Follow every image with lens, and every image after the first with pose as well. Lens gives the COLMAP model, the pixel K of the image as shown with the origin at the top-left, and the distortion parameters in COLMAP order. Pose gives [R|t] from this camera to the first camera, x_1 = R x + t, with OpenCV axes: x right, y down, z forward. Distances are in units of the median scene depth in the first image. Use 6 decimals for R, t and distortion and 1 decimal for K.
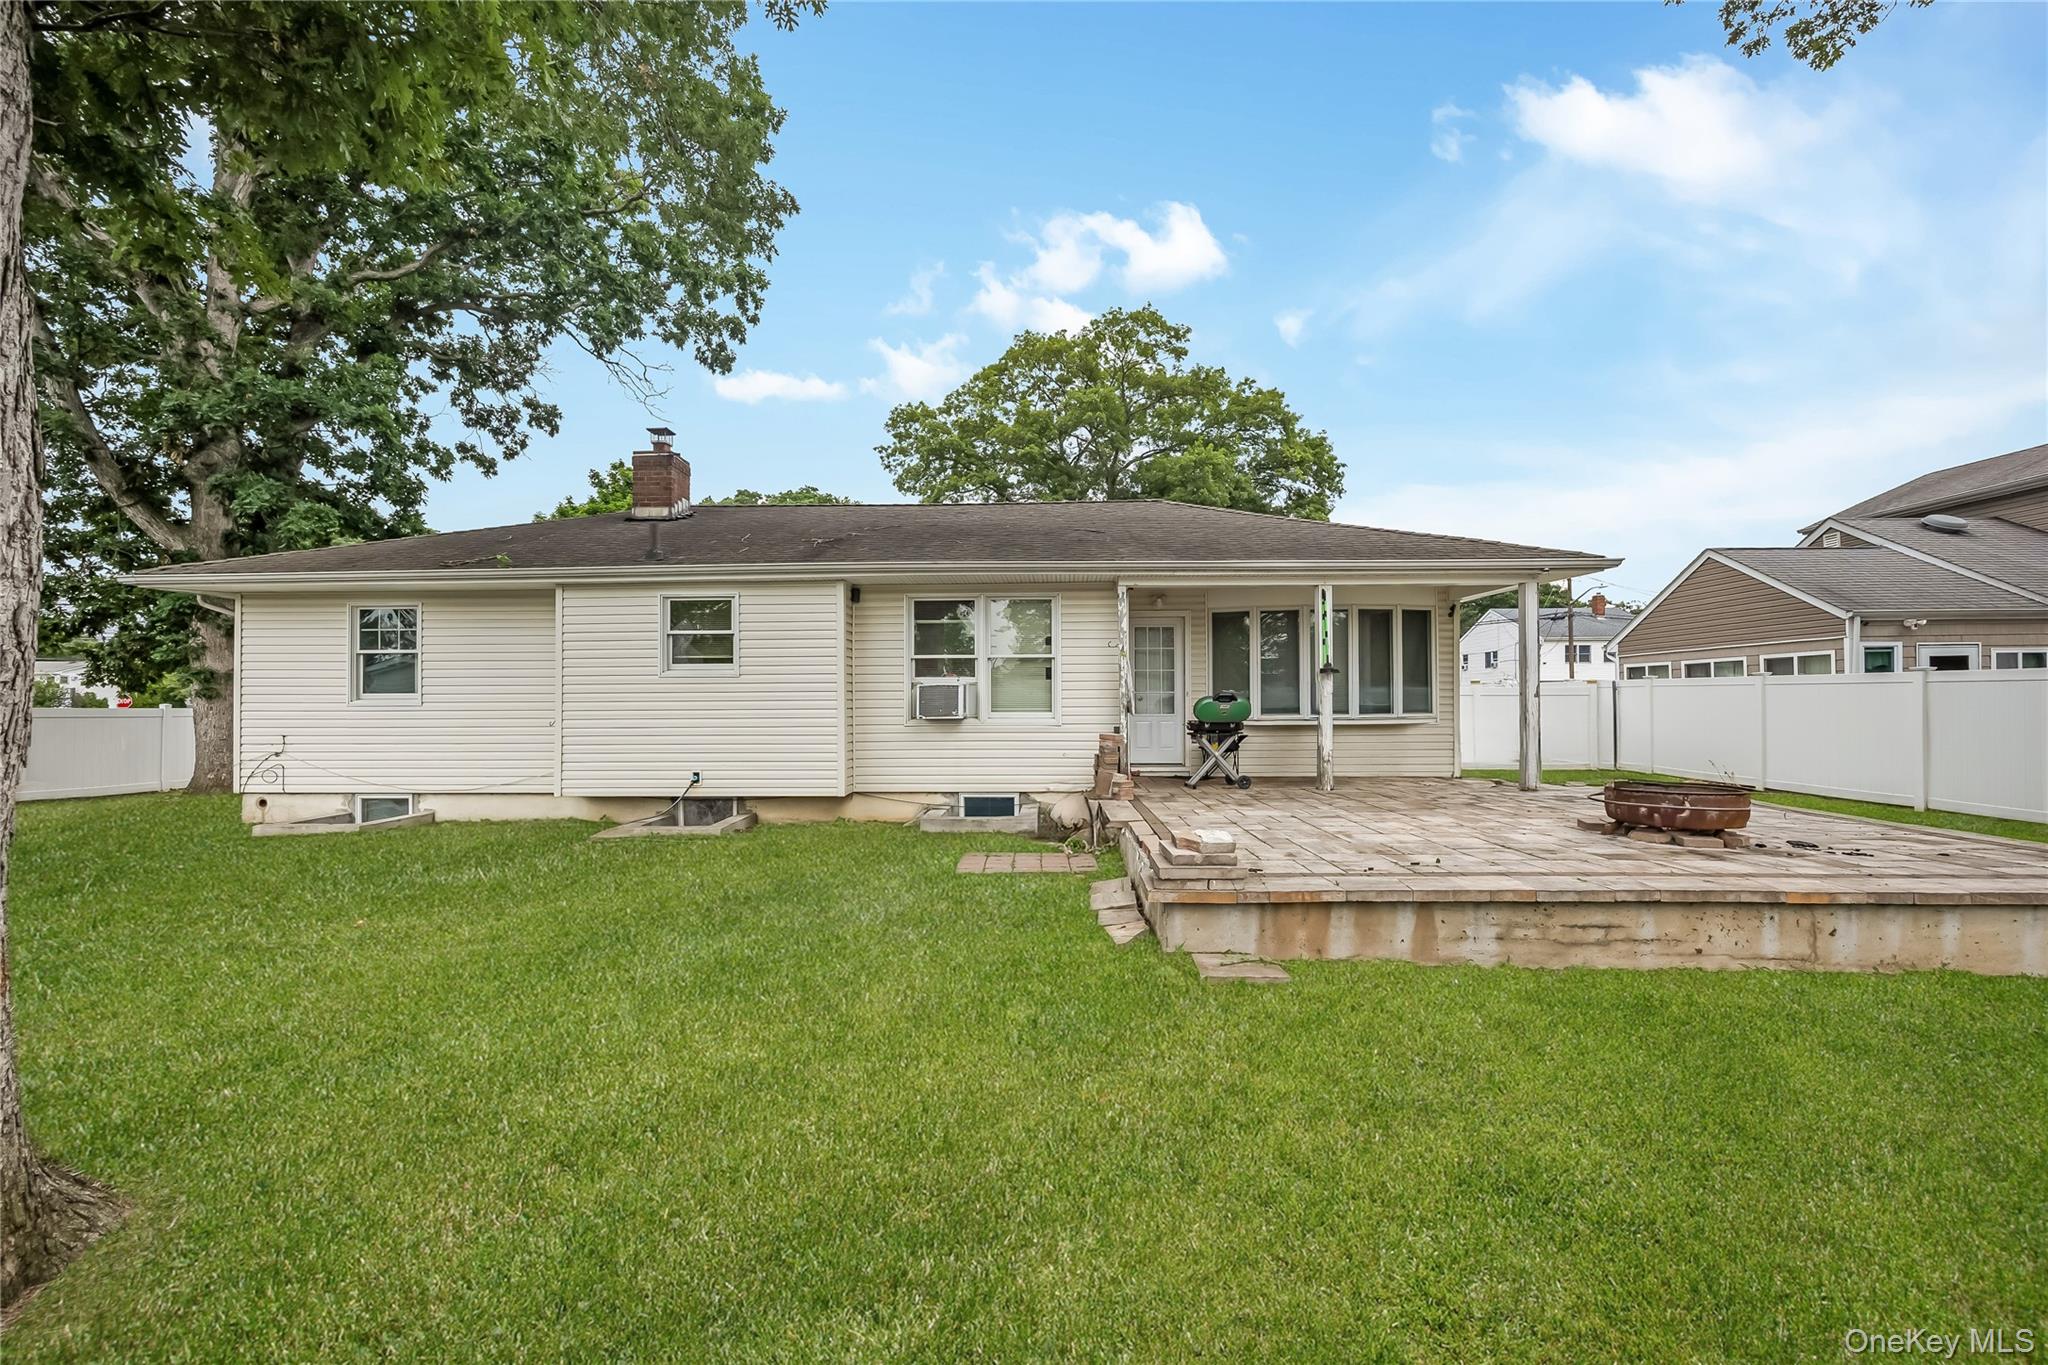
lens RADIAL K [[796.2, 0, 1028.0], [0, 796.2, 683.8], [0, 0, 1]] dist [-0.002057, -0.000333]
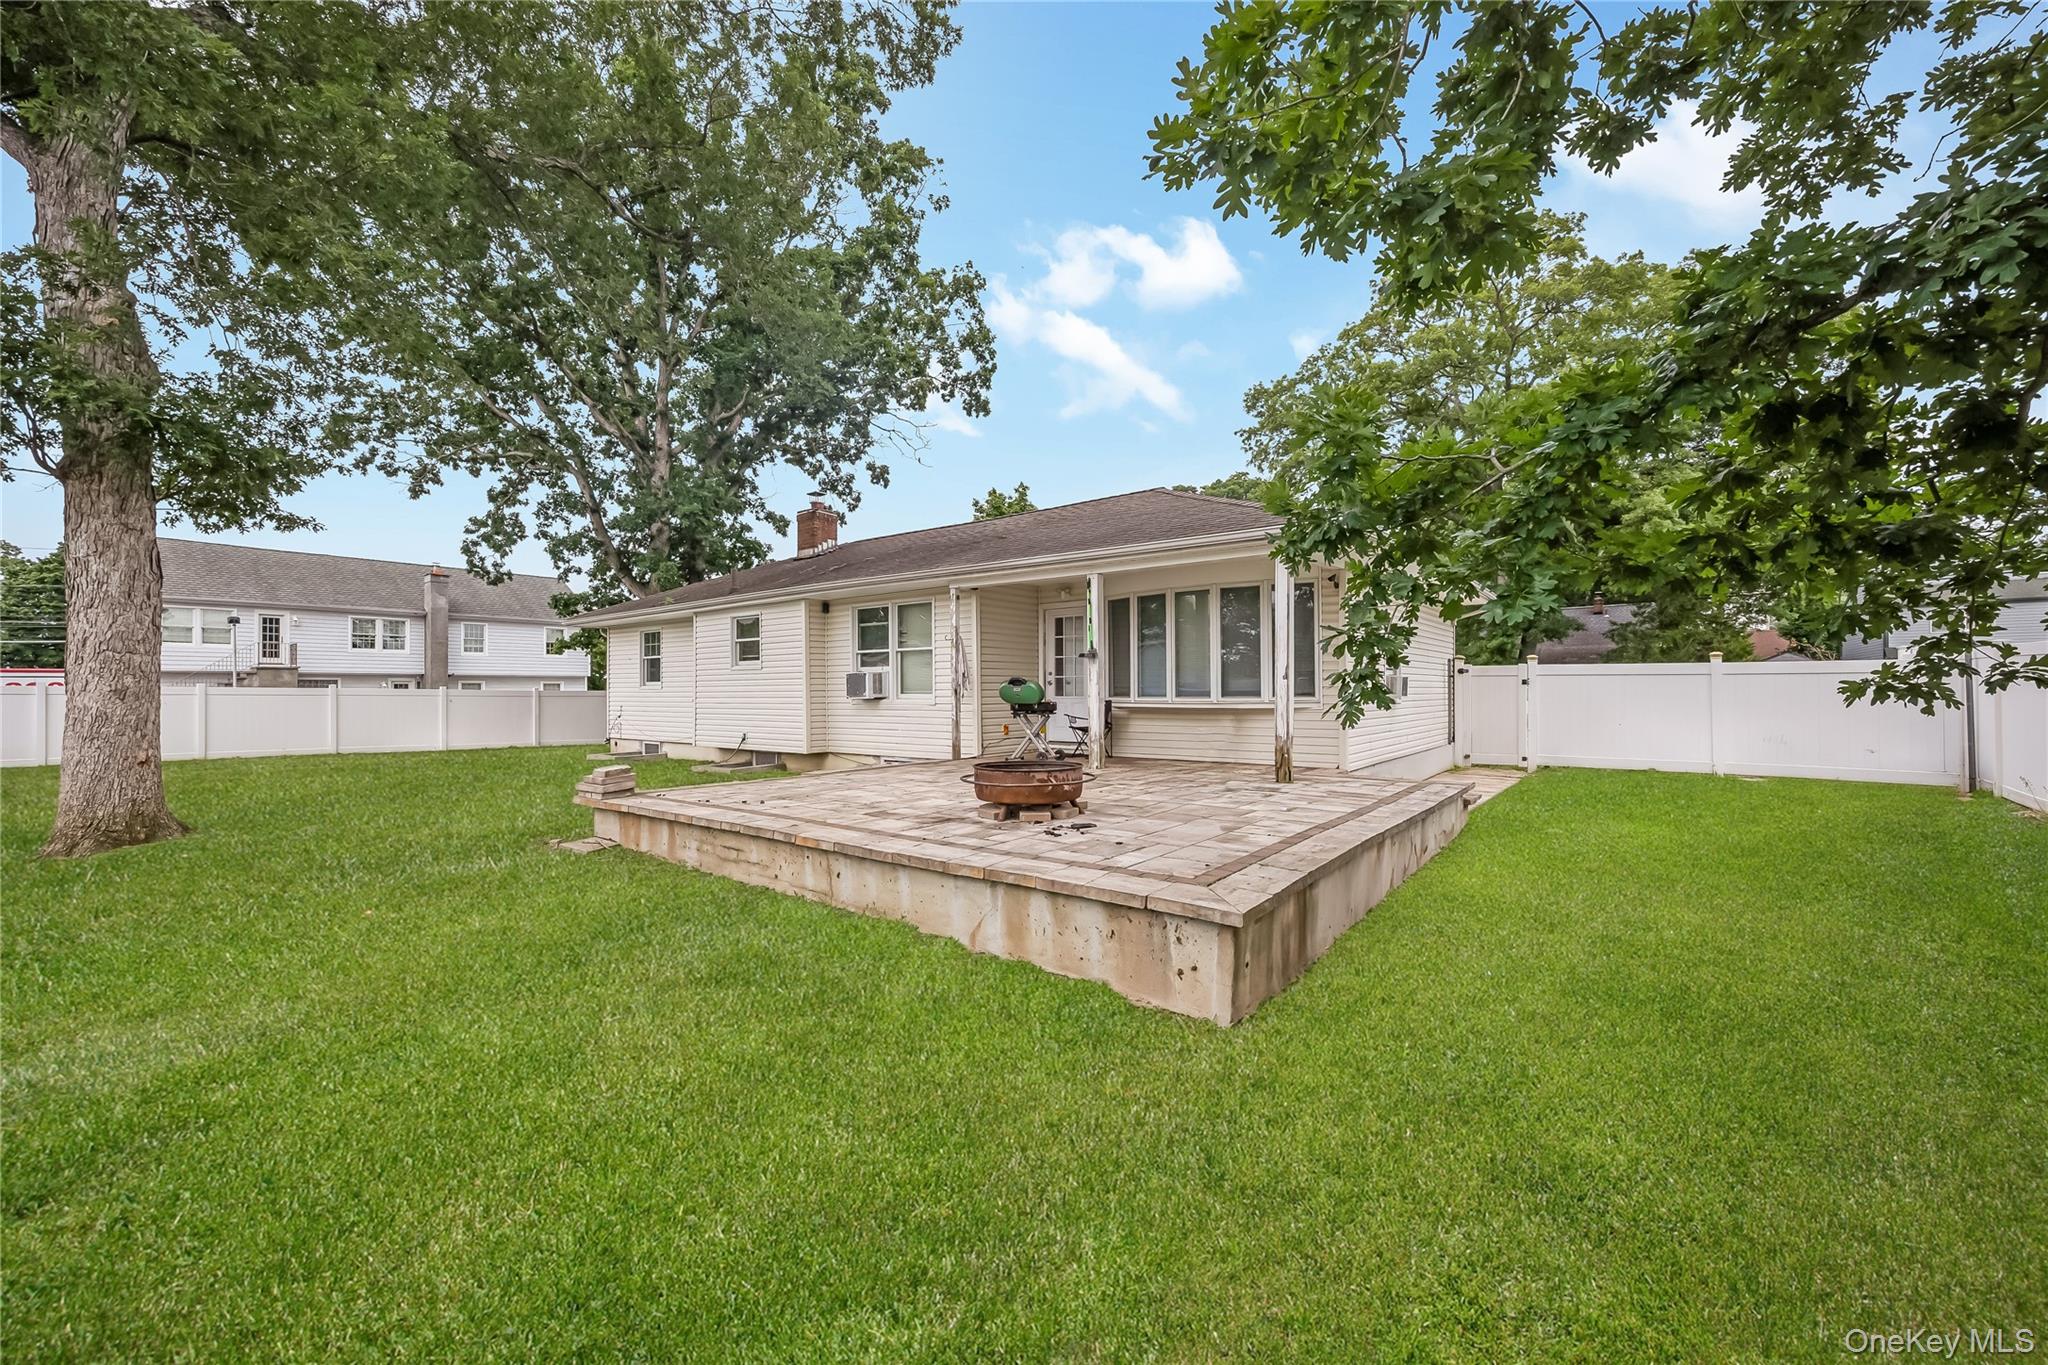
lens RADIAL K [[801.9, 0, 1022.9], [0, 801.9, 675.6], [0, 0, 1]] dist [-0.027259, -0.000031]
pose [[0.814760, -0.010698, -0.579700, 0.772599], [0.016853, 0.999844, 0.005234, 0.002353], [0.579554, -0.014034, 0.814813, 0.067042]]
